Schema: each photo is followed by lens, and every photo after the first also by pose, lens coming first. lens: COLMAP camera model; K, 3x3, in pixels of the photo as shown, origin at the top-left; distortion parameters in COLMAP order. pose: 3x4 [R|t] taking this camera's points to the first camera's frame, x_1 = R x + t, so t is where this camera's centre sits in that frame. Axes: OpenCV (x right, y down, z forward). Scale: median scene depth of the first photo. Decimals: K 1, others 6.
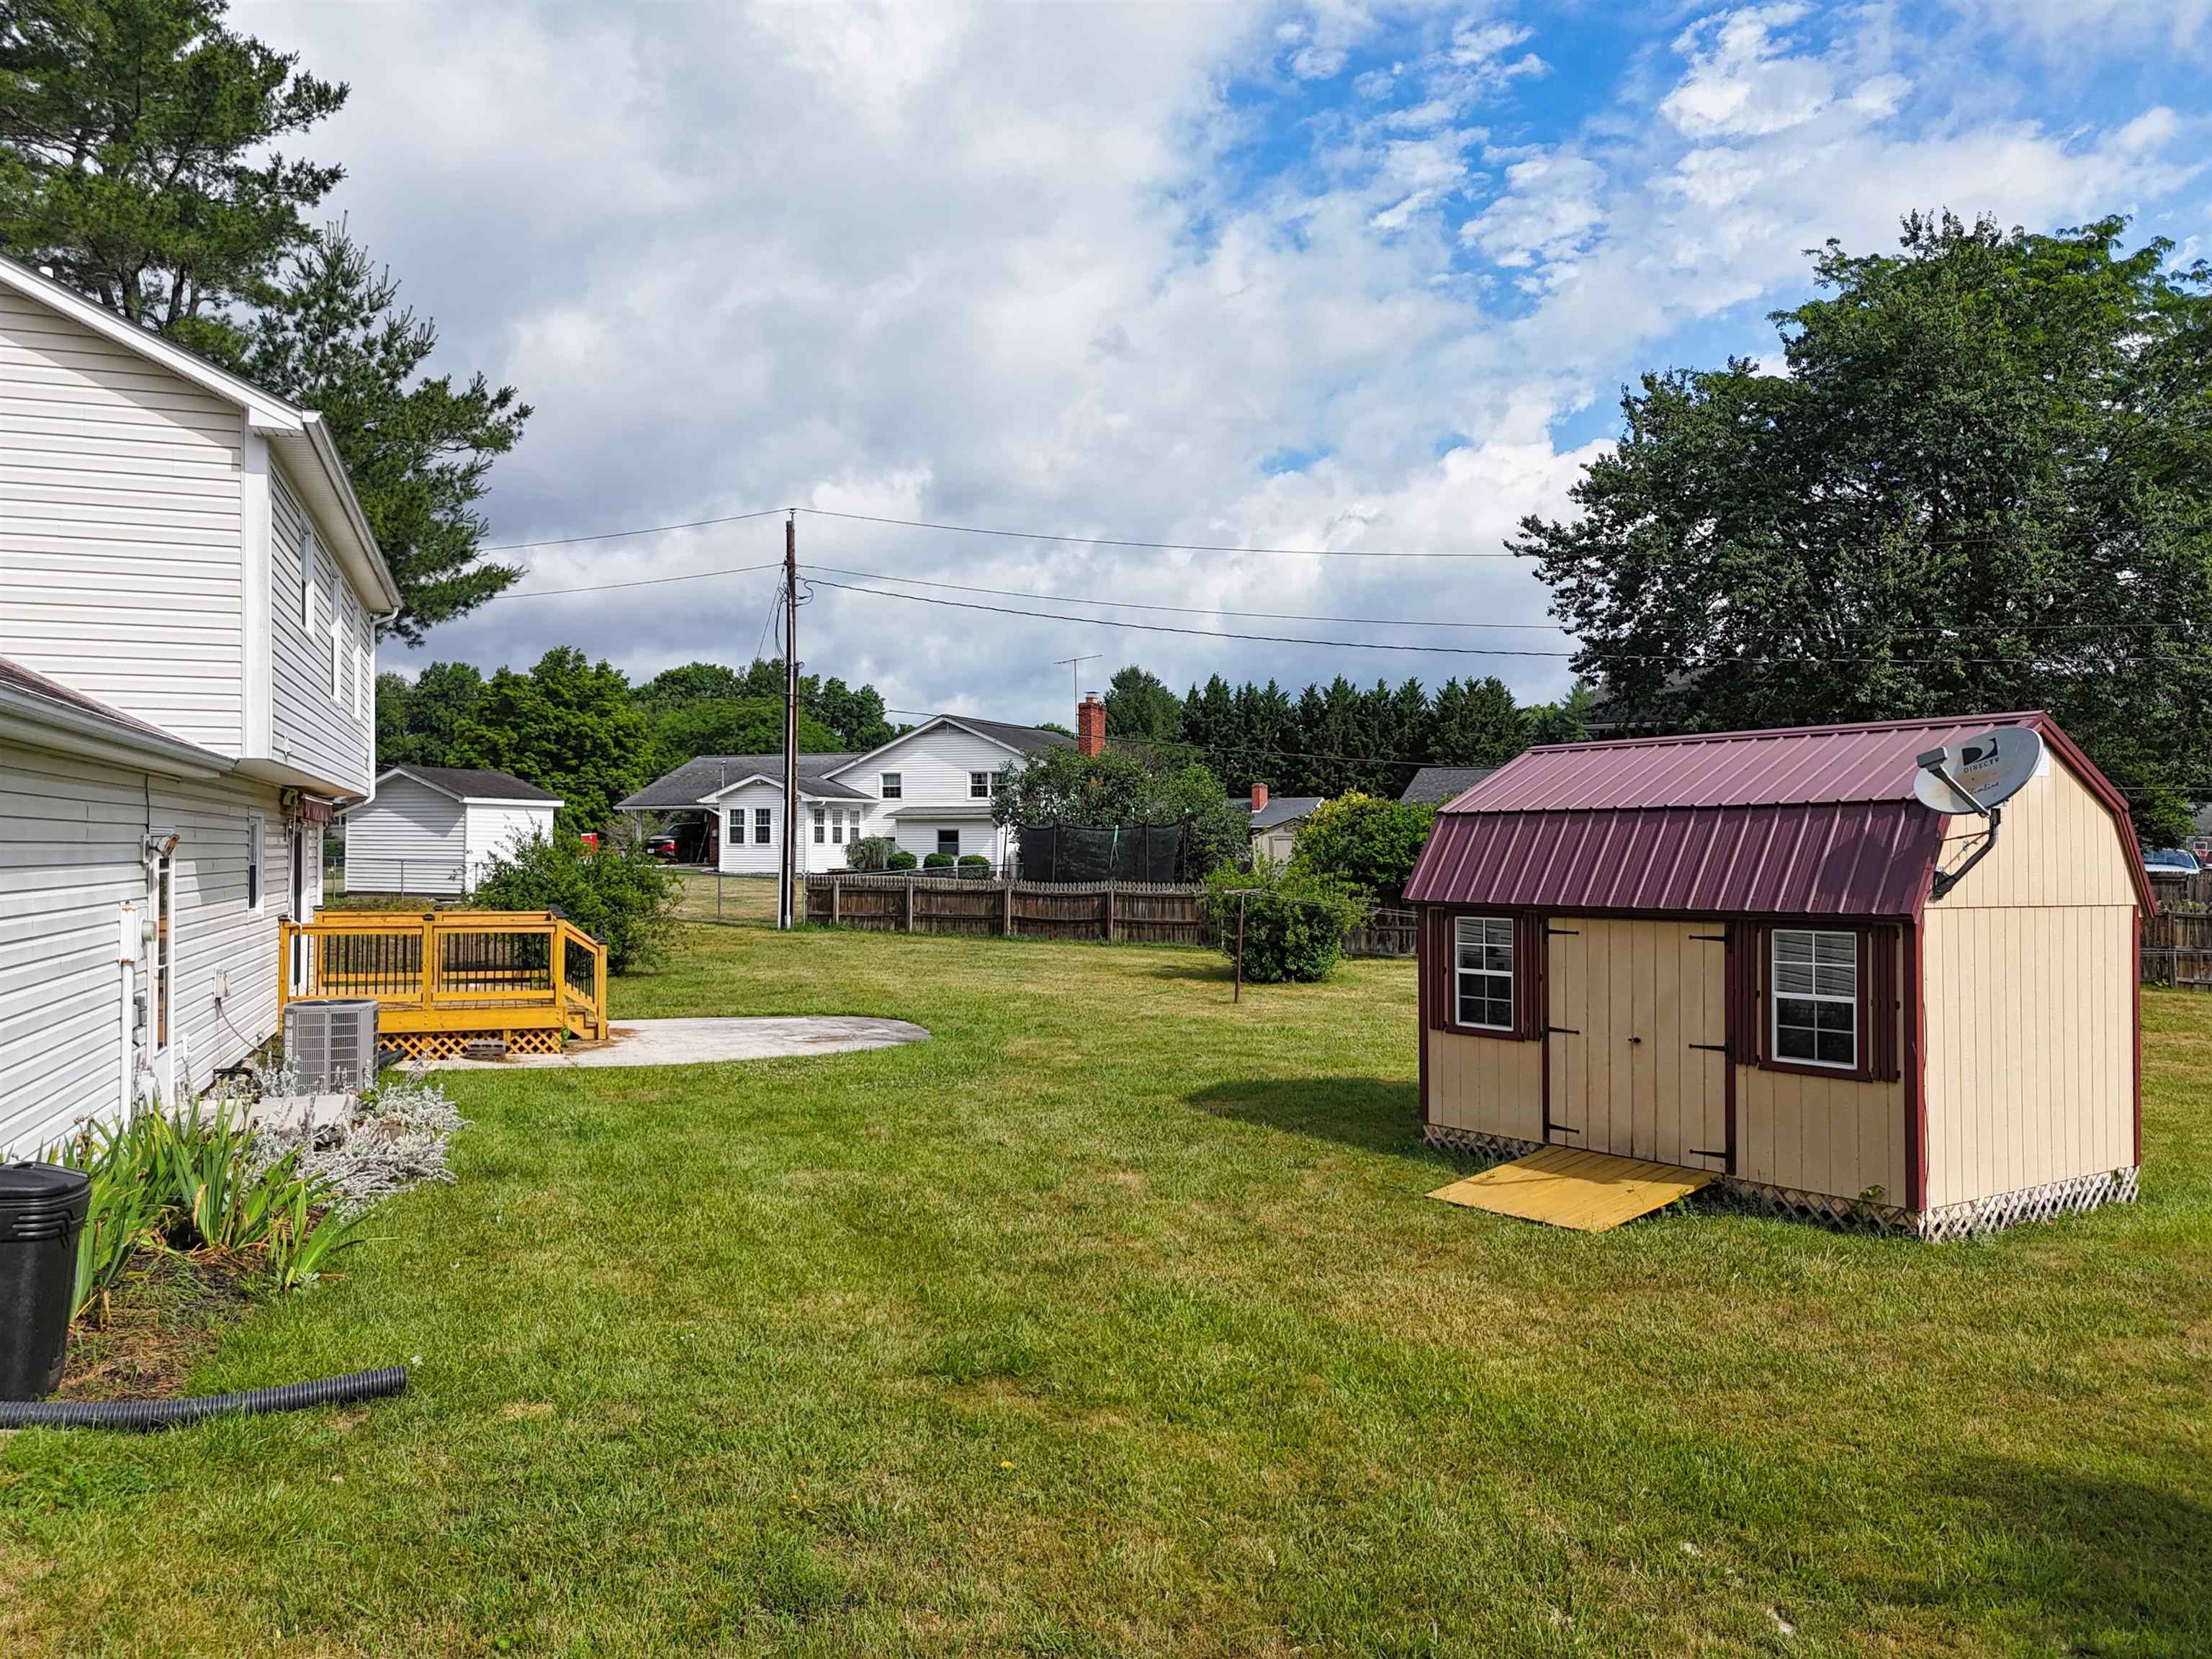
lens RADIAL K [[1674.2, 0, 1083.9], [0, 1674.2, 831.2], [0, 0, 1]] dist [0.053935, -0.021699]
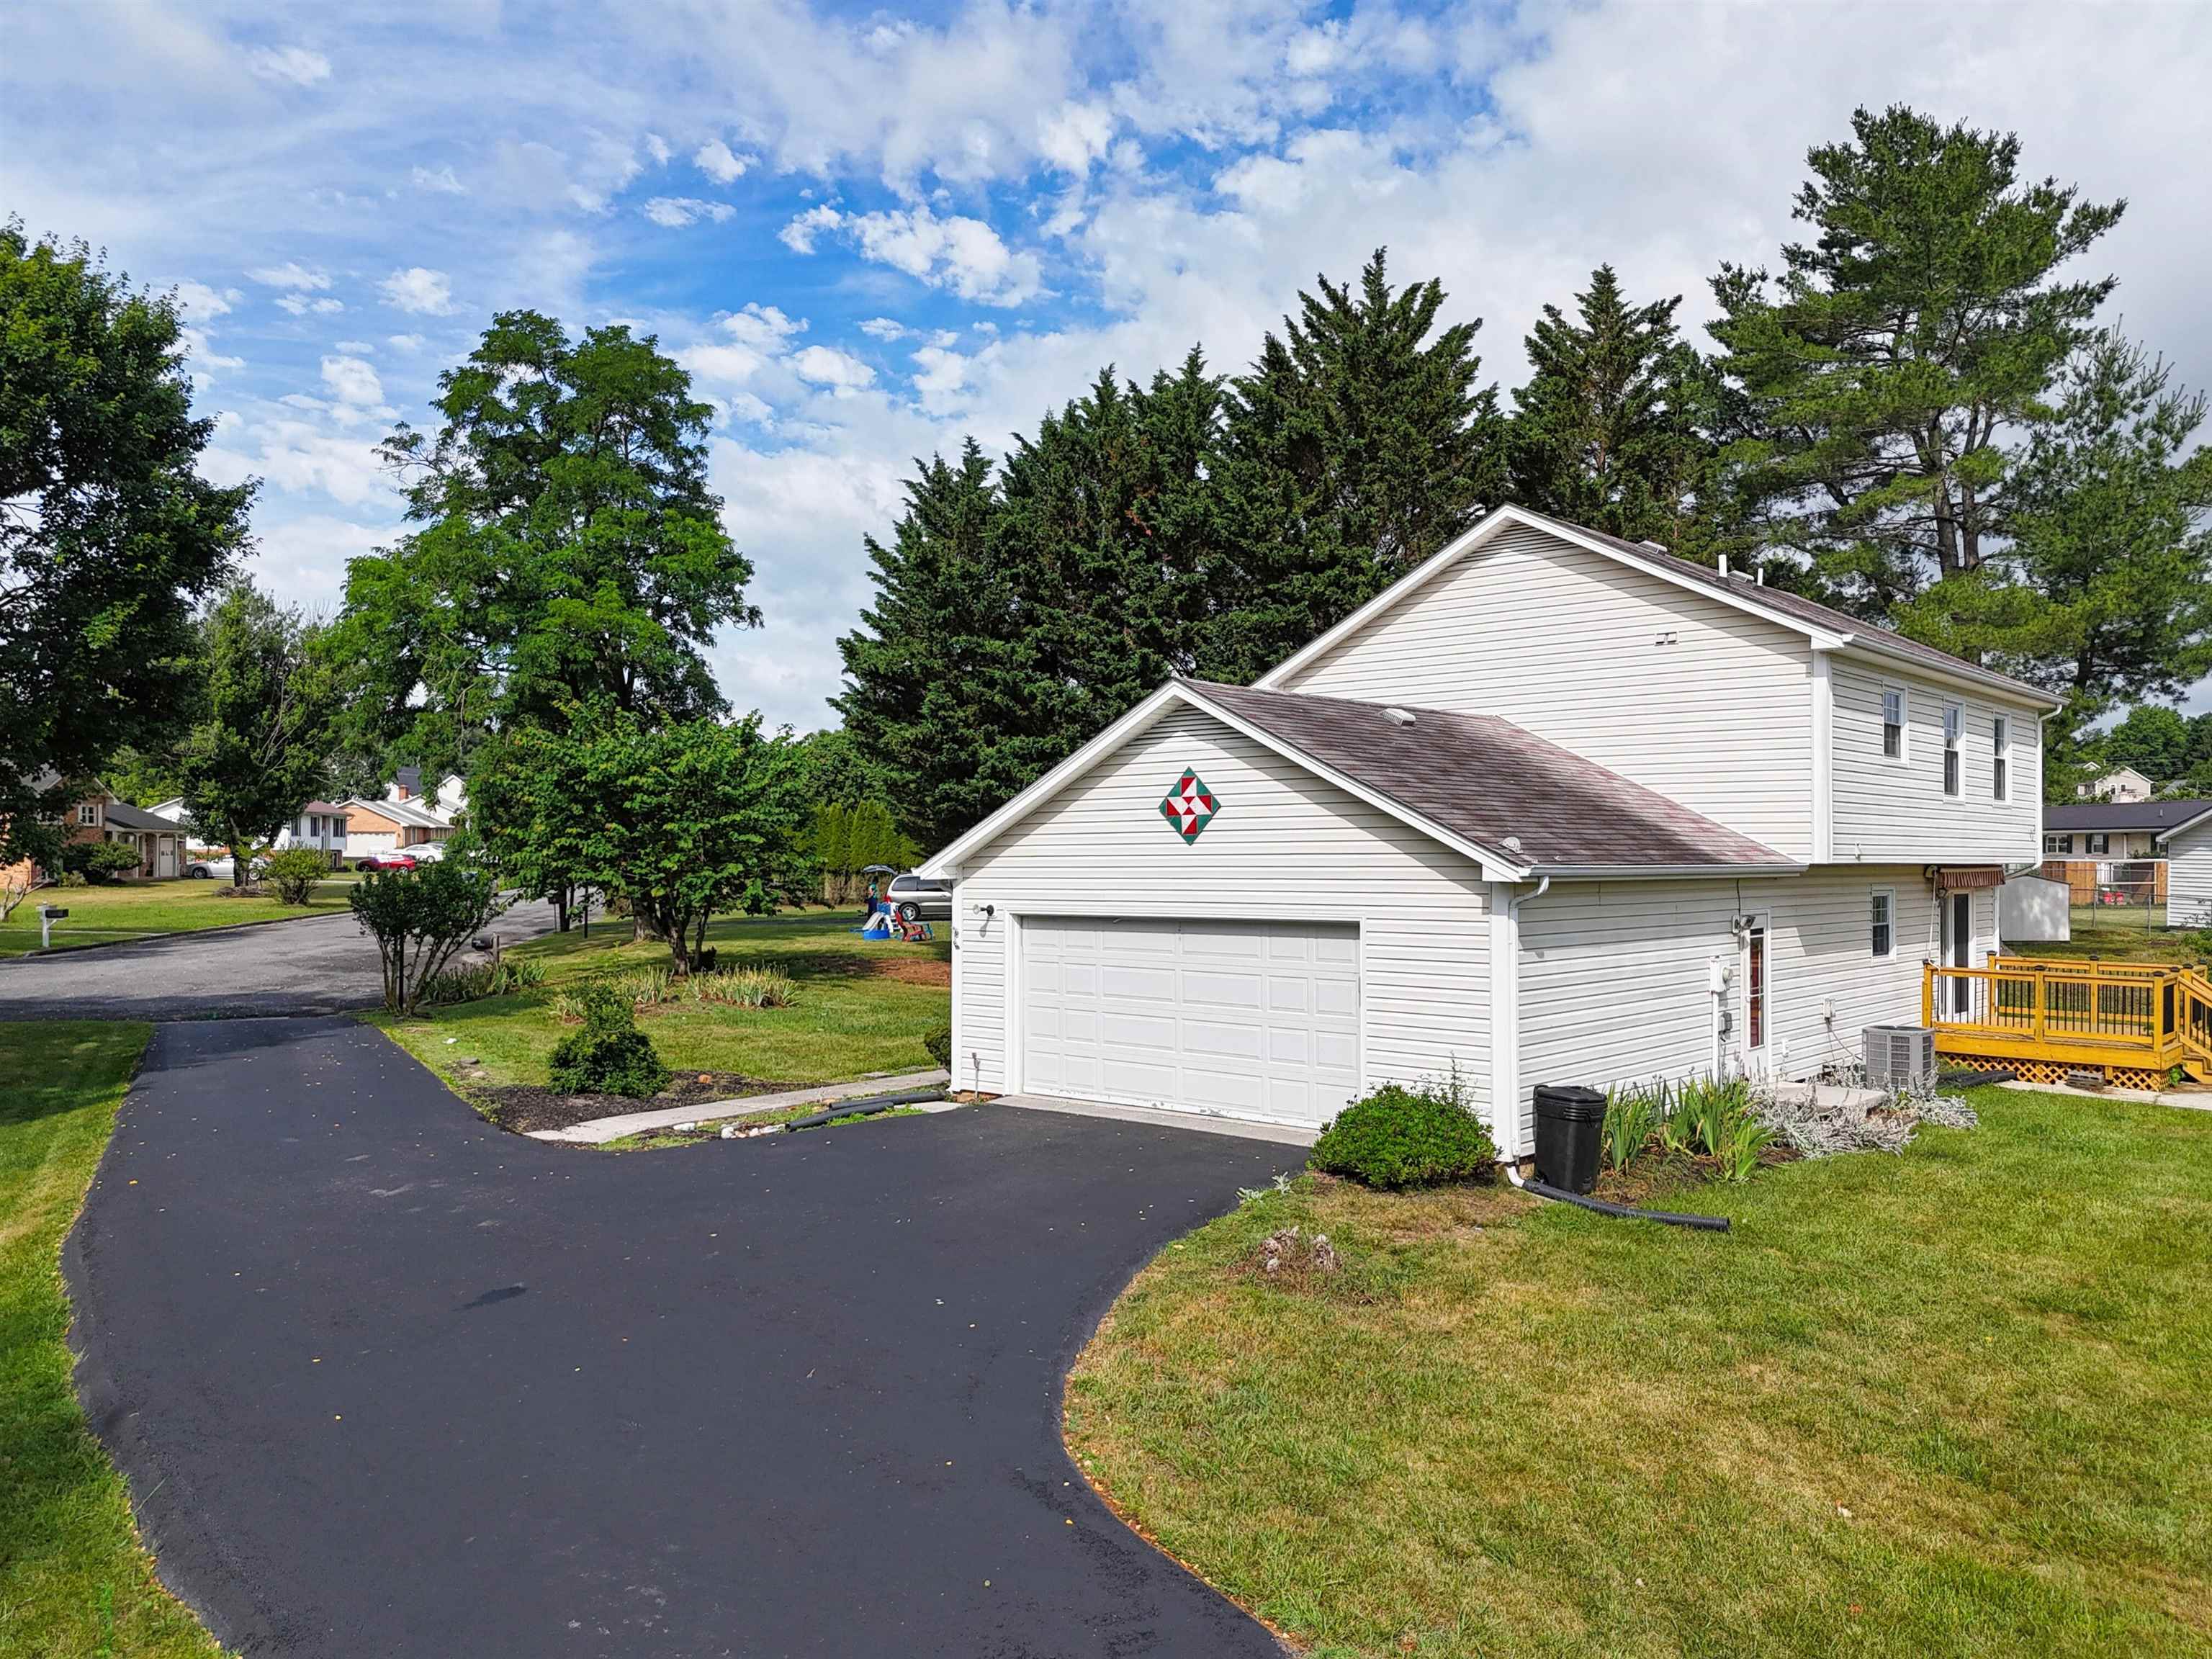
lens RADIAL K [[1674.2, 0, 1101.6], [0, 1674.2, 837.8], [0, 0, 1]] dist [0.053935, -0.021699]
pose [[0.494853, -0.004289, -0.868966, 0.210334], [0.005064, 0.999985, -0.002052, -0.027001], [0.868962, -0.003385, 0.494868, -0.129902]]
